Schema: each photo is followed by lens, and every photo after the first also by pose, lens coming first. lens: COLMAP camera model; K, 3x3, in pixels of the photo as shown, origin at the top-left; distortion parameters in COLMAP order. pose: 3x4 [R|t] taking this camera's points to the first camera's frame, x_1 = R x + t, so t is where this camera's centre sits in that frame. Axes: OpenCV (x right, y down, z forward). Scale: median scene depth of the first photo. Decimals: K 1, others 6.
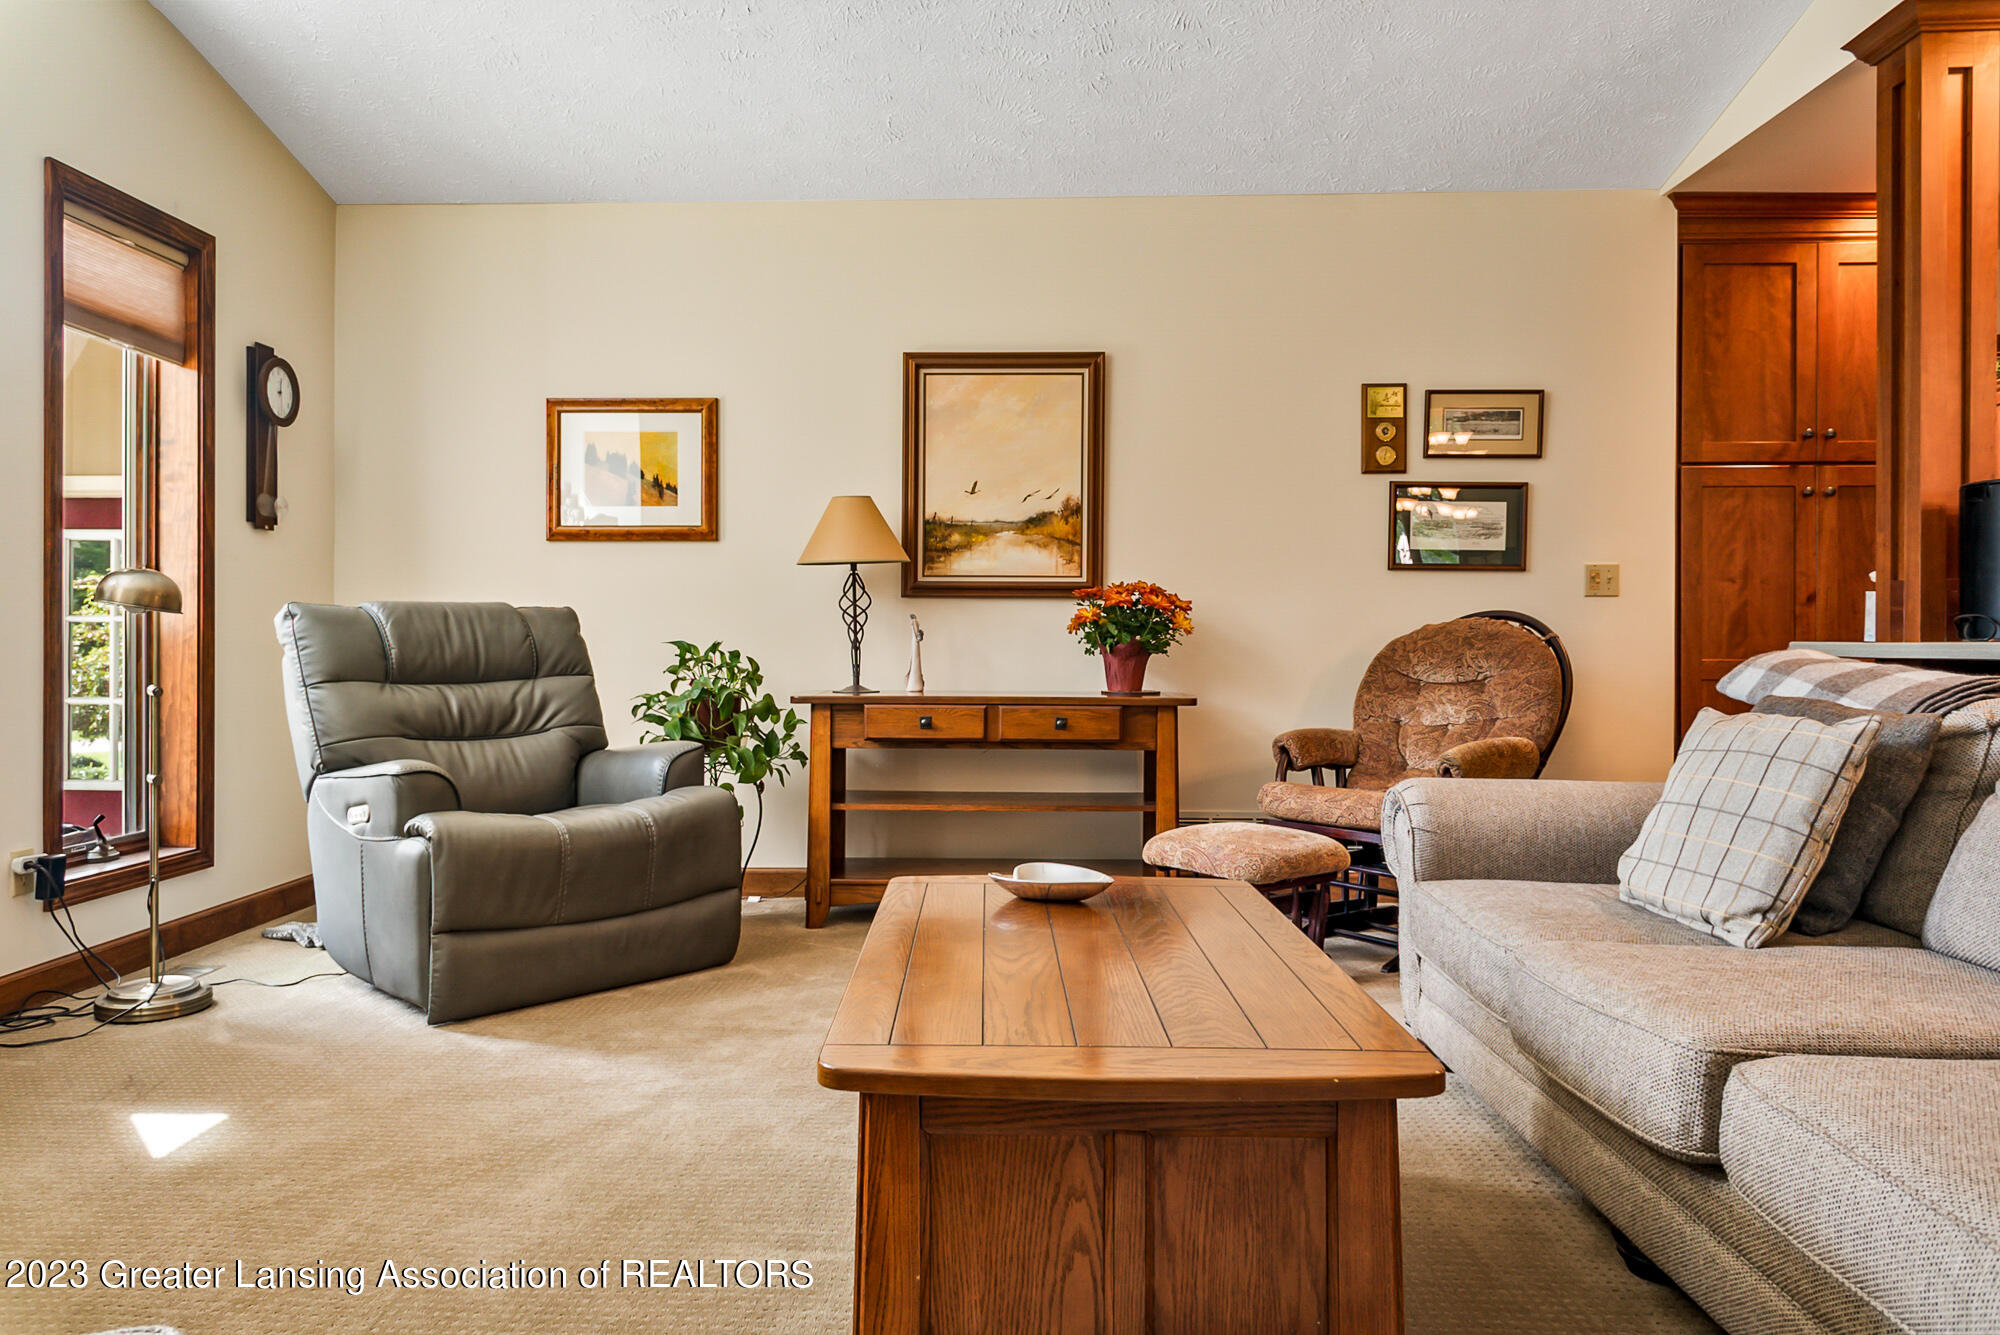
lens RADIAL K [[1368.1, 0, 1011.3], [0, 1368.1, 650.9], [0, 0, 1]] dist [0.019476, -0.011081]
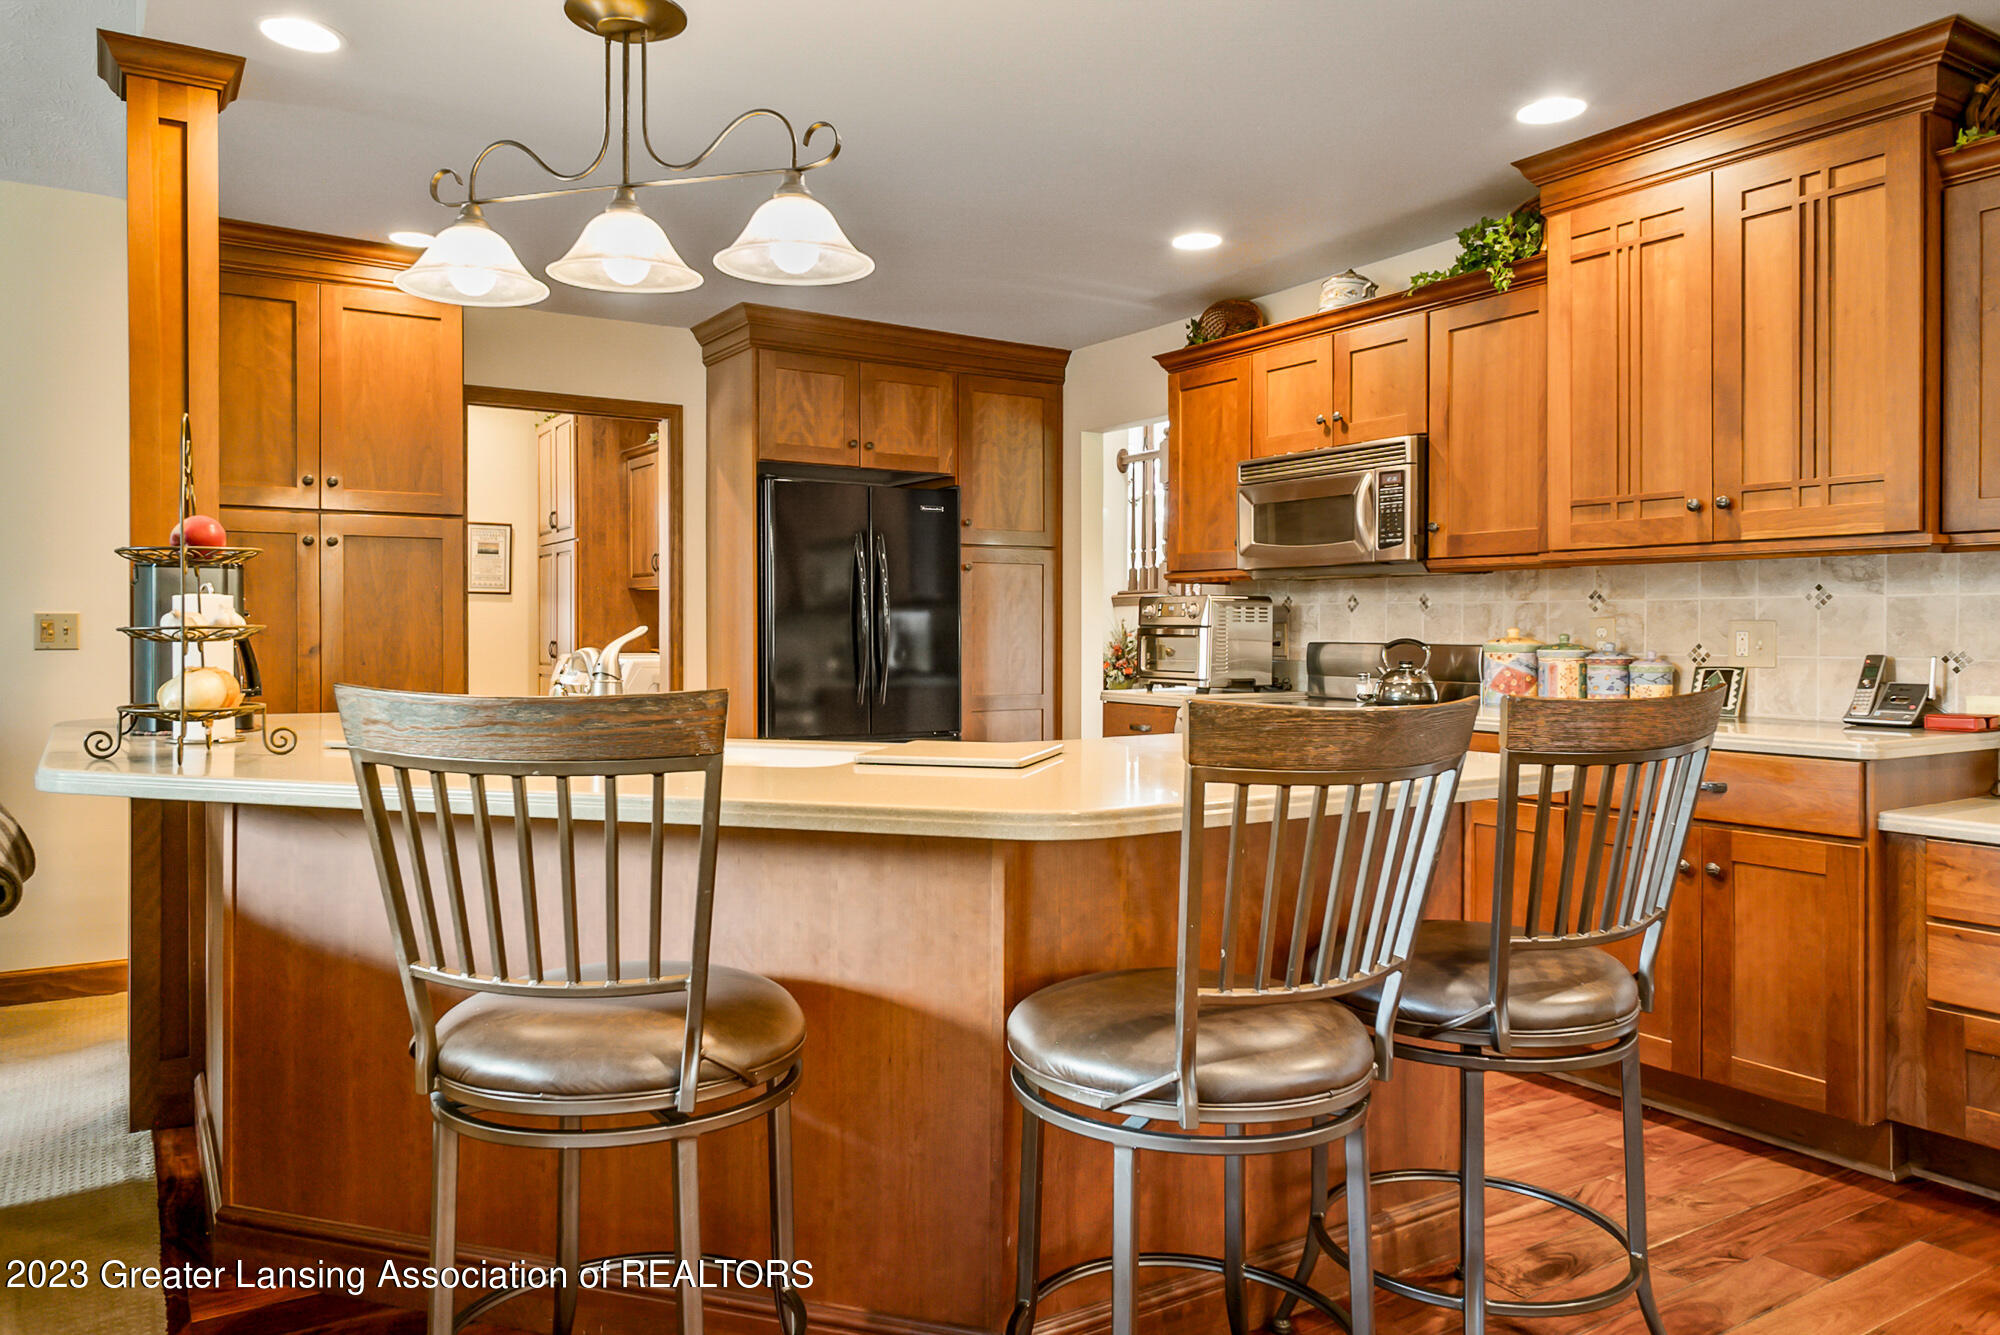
lens RADIAL K [[1368.1, 0, 1004.0], [0, 1368.1, 635.0], [0, 0, 1]] dist [0.019476, -0.011081]
pose [[0.821942, -0.001932, 0.569567, 0.437035], [0.000754, 0.999997, 0.002304, -0.051755], [-0.569570, -0.001464, 0.821941, -0.073317]]
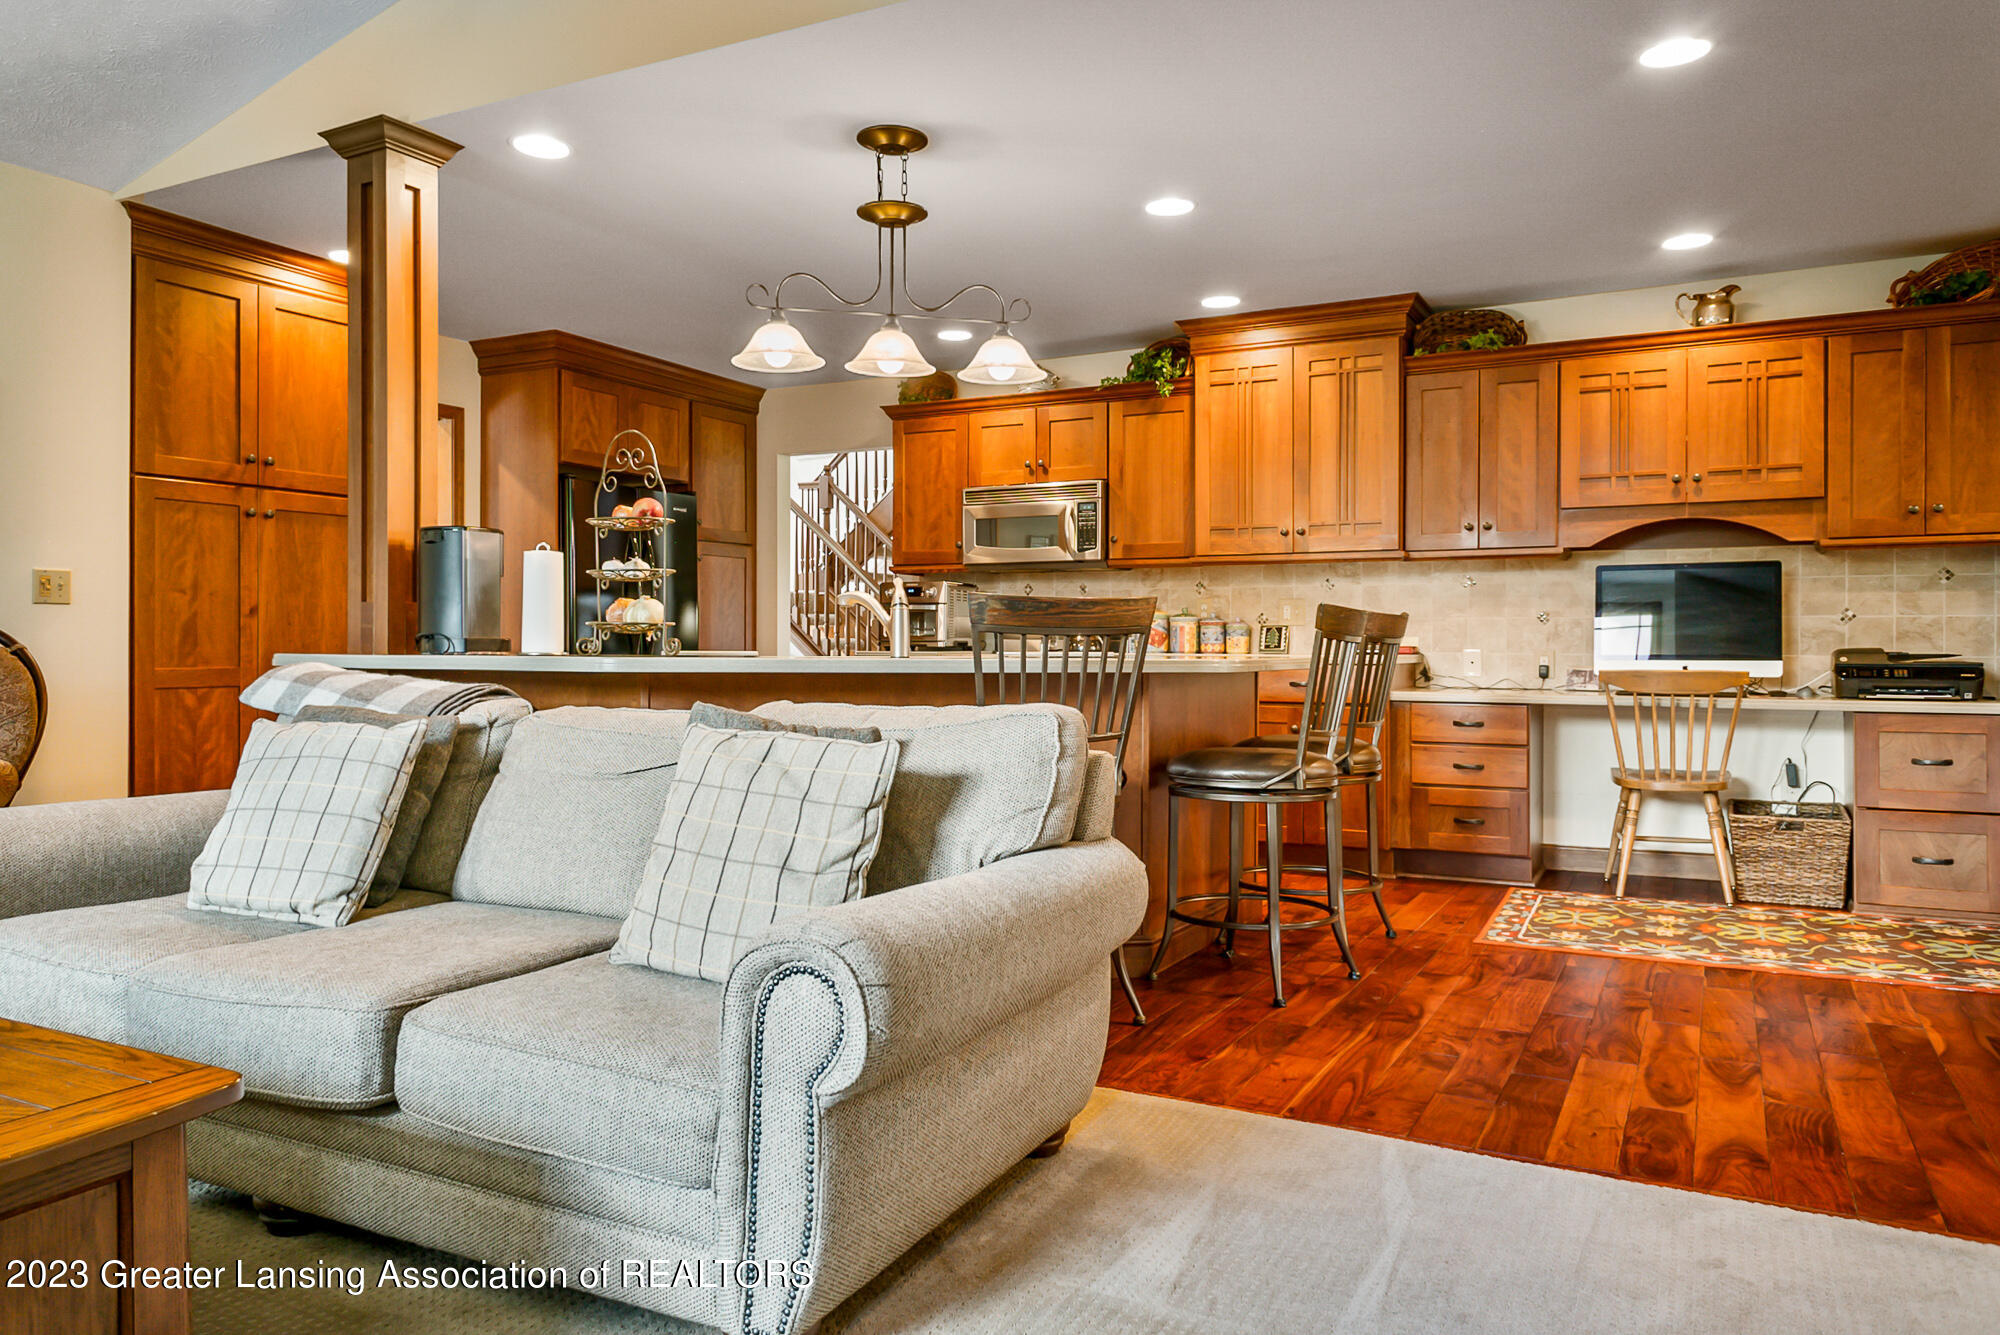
lens RADIAL K [[1368.1, 0, 997.7], [0, 1368.1, 646.2], [0, 0, 1]] dist [0.019476, -0.011081]
pose [[0.432706, -0.000969, 0.901535, -0.145483], [0.000858, 0.999999, 0.000663, -0.010791], [-0.901535, 0.000487, 0.432706, 0.000937]]
